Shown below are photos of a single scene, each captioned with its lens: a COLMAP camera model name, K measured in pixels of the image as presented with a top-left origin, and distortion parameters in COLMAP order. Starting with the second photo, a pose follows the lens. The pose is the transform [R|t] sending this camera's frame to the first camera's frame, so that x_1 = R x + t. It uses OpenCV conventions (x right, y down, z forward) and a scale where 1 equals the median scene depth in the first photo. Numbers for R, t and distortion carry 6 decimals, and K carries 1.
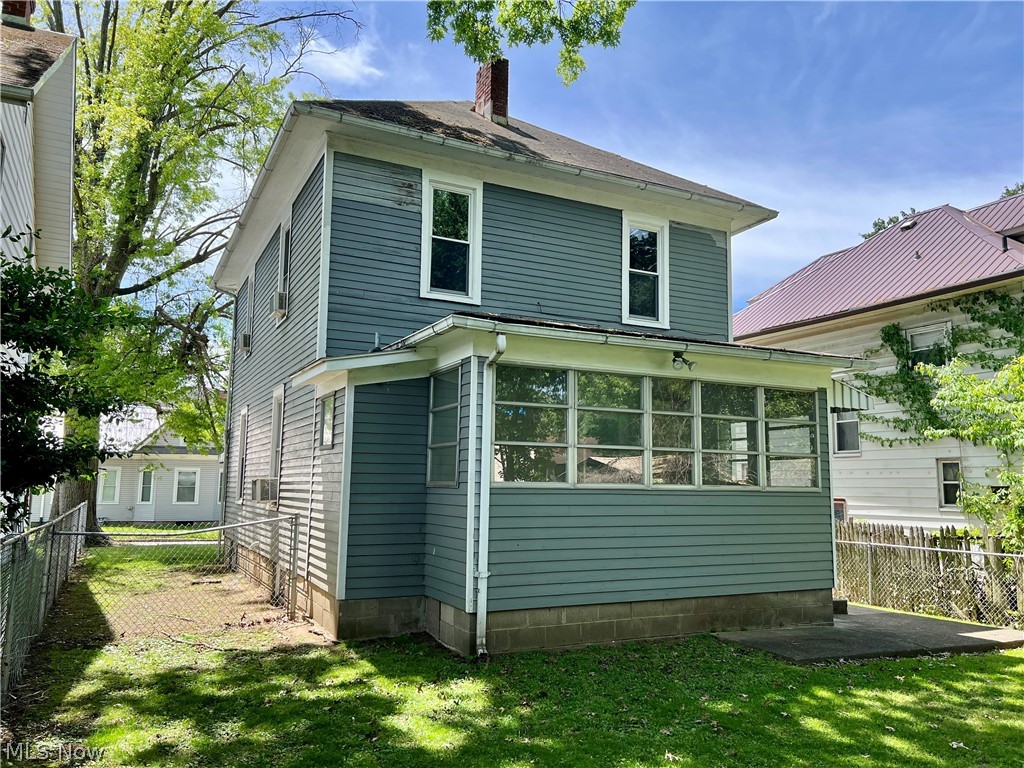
lens RADIAL K [[771.7, 0, 514.1], [0, 771.7, 389.6], [0, 0, 1]] dist [0.055254, -0.060785]
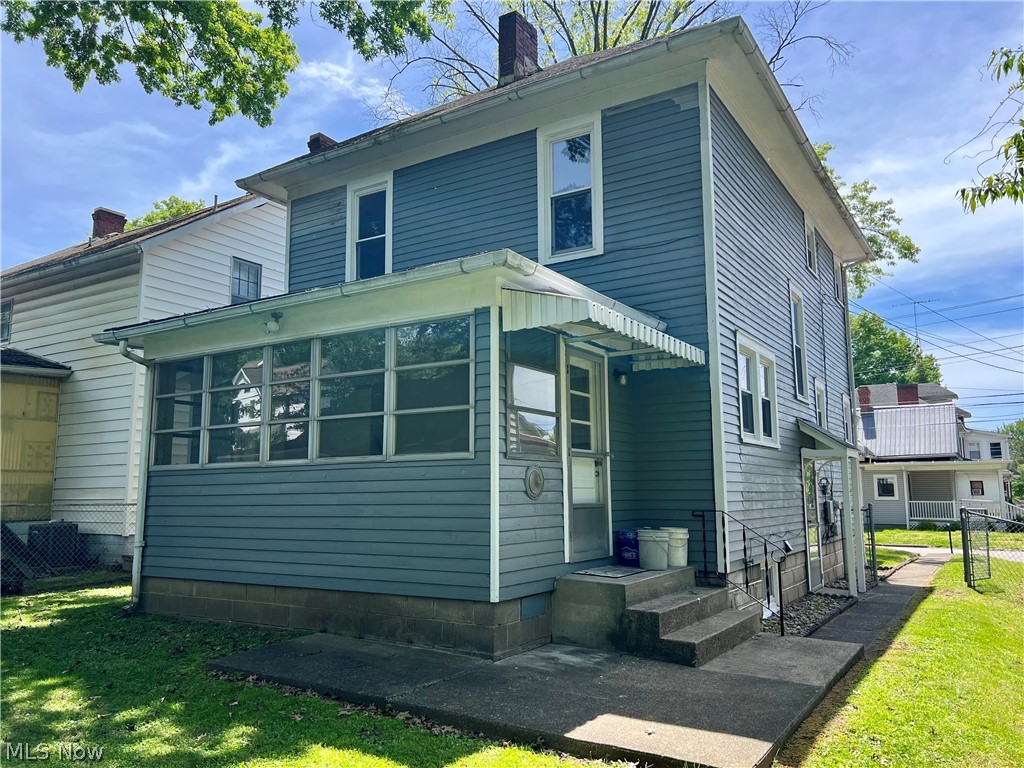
lens RADIAL K [[771.7, 0, 514.1], [0, 771.7, 378.0], [0, 0, 1]] dist [0.055254, -0.060785]
pose [[0.511197, -0.134740, -0.848836, 1.073198], [0.124263, 0.988845, -0.082129, 0.128674], [0.850433, -0.063494, 0.522238, 0.723201]]
